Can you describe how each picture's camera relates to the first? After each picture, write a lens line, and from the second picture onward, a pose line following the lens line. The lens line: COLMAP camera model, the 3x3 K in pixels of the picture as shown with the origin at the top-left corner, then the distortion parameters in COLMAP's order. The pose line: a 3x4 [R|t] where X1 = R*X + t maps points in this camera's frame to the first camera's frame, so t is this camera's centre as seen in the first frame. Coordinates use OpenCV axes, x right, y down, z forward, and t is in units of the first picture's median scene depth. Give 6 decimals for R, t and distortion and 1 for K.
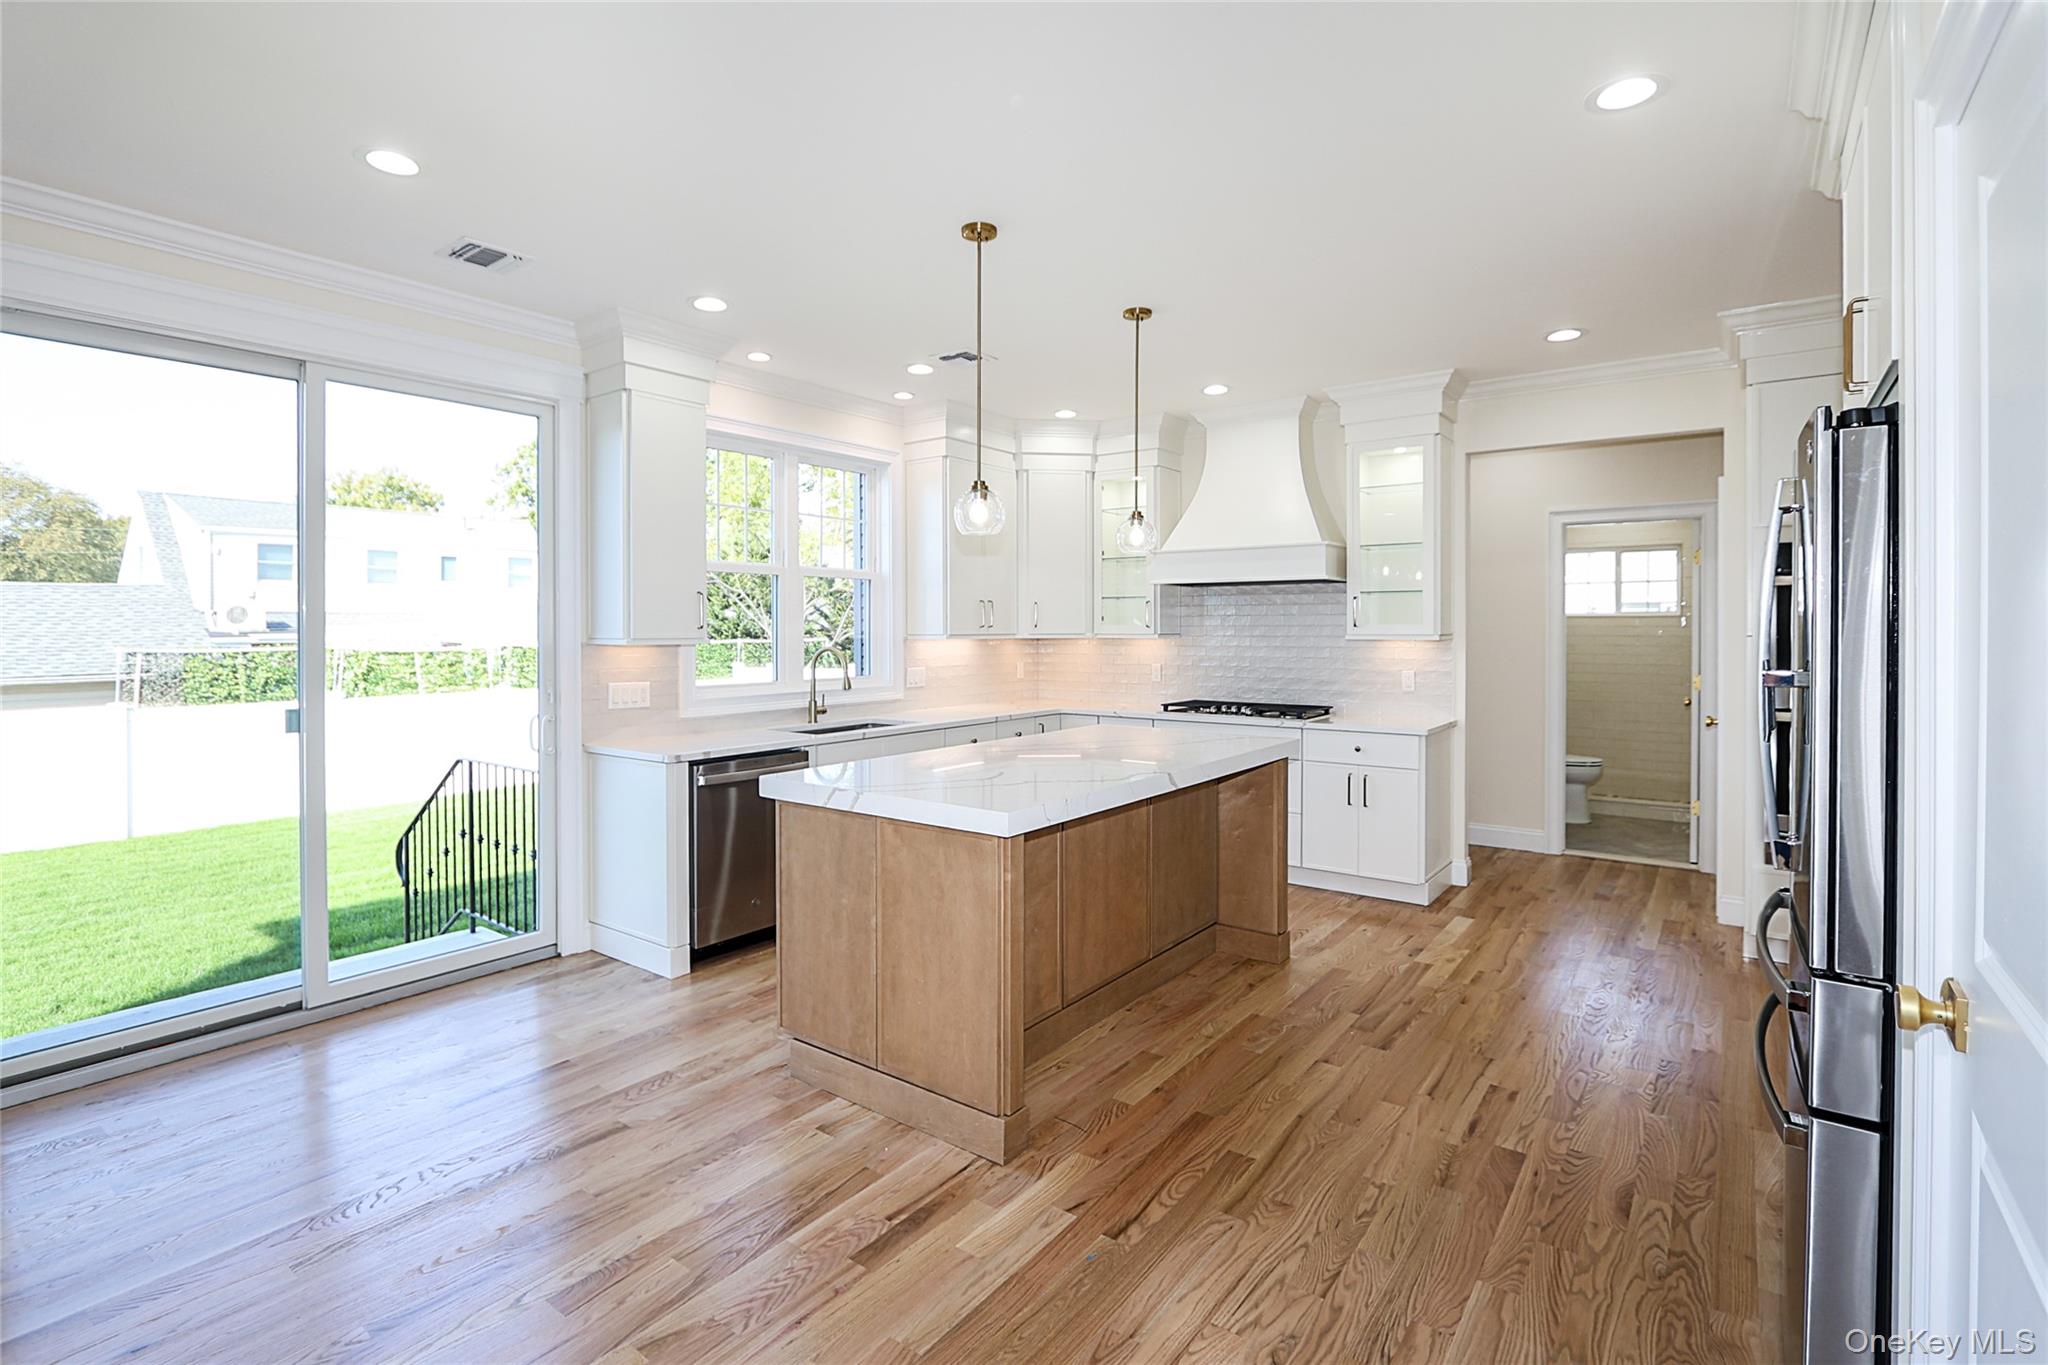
lens RADIAL K [[975.0, 0, 950.5], [0, 975.0, 620.7], [0, 0, 1]] dist [-0.010208, 0.000005]
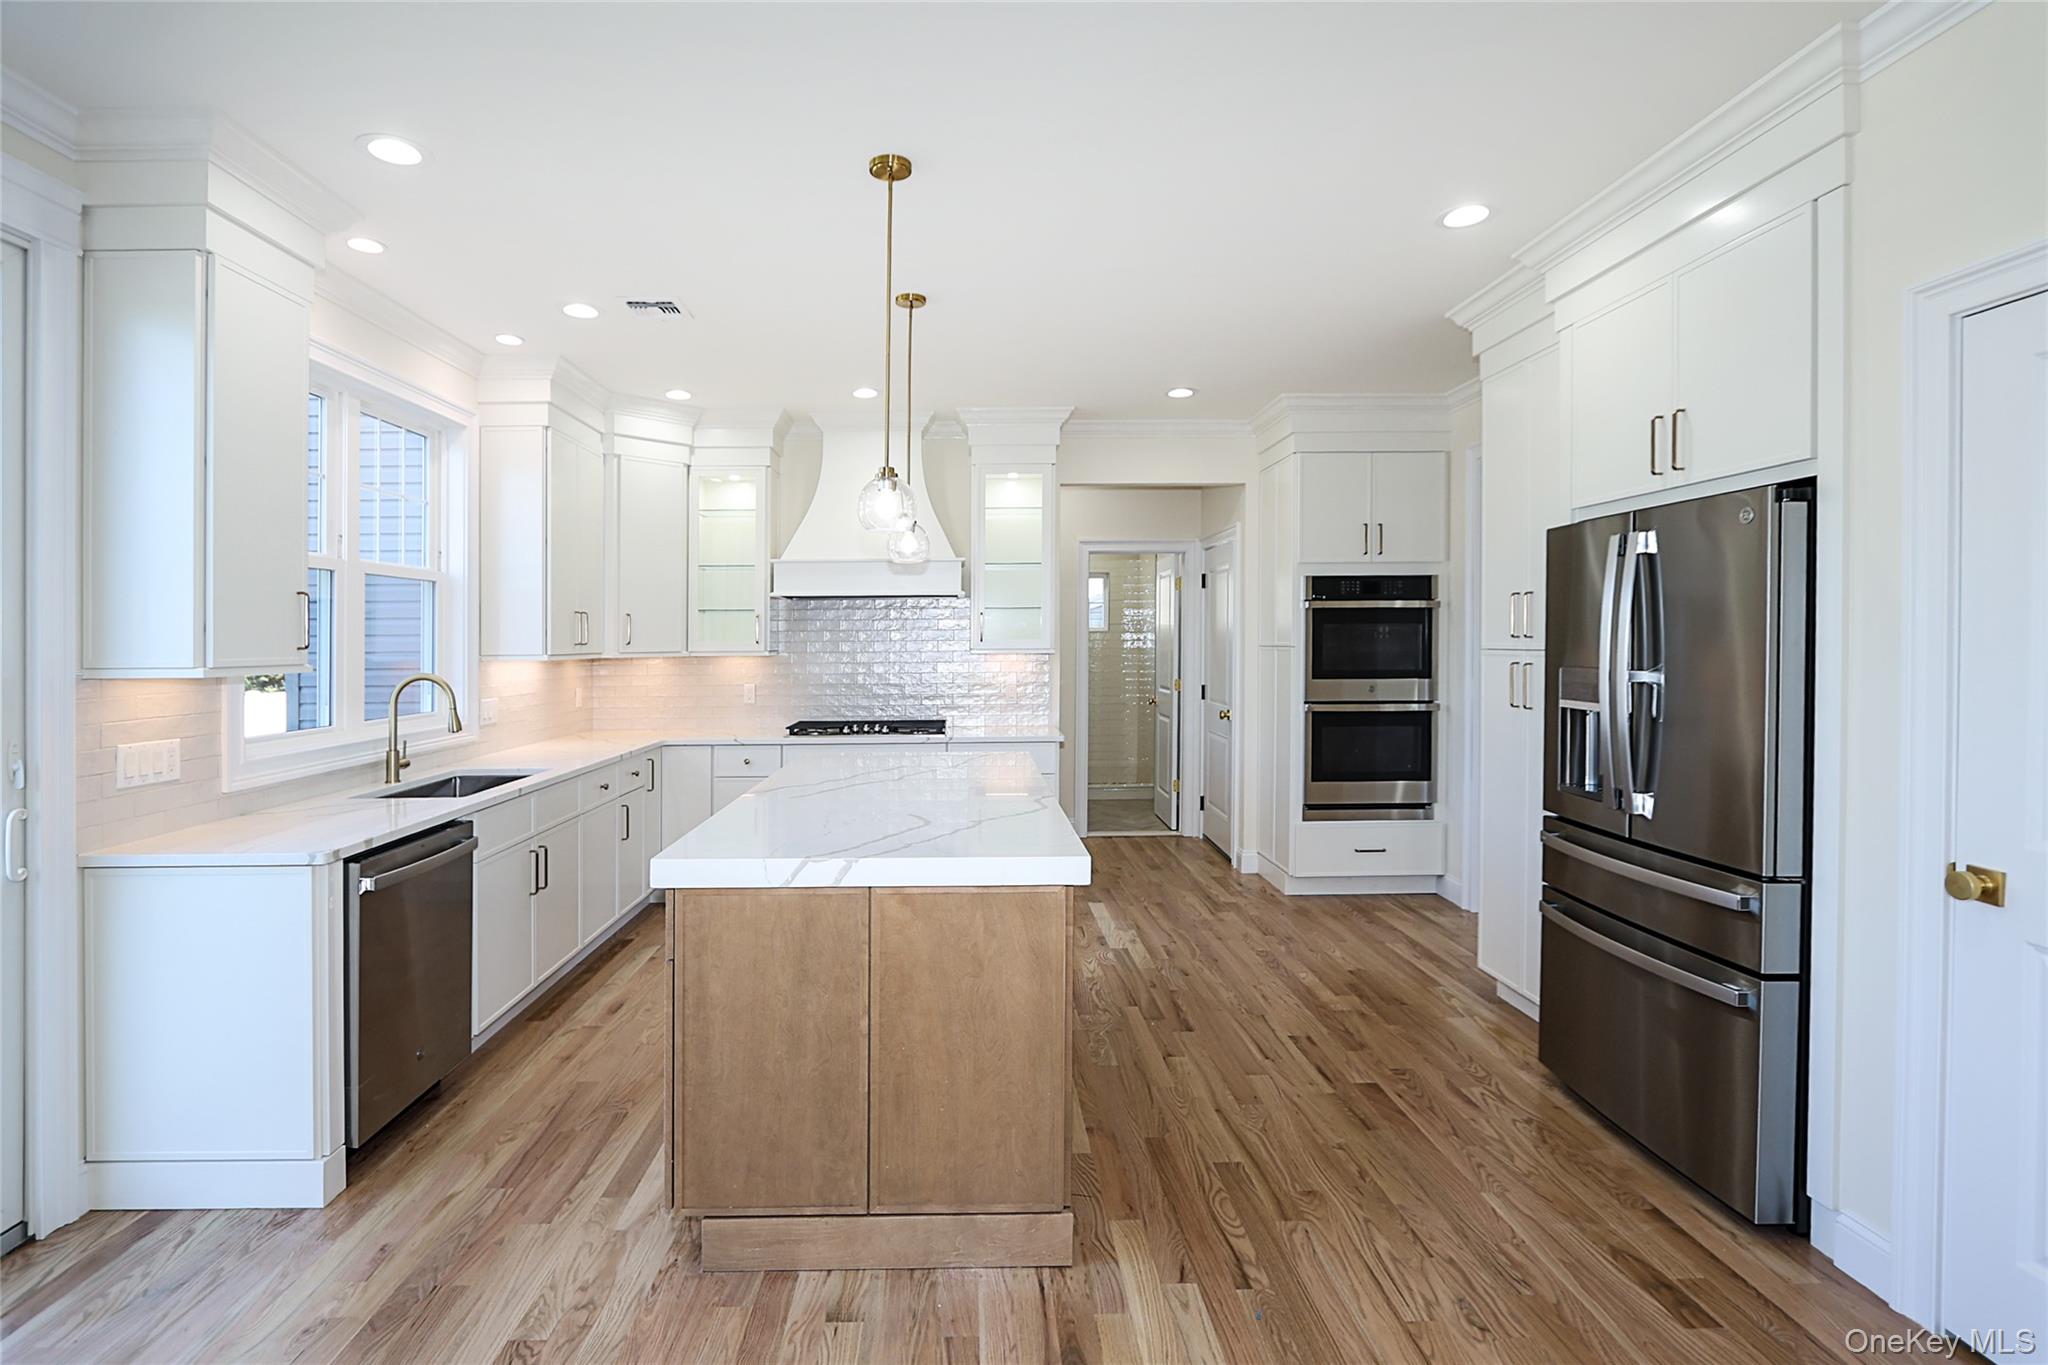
lens RADIAL K [[1013.3, 0, 969.2], [0, 1013.3, 634.2], [0, 0, 1]] dist [-0.010831, 0.000089]
pose [[0.772276, -0.000760, 0.635287, -0.370602], [0.002001, 0.999997, -0.001236, -0.000127], [-0.635284, 0.002226, 0.772275, 0.229775]]
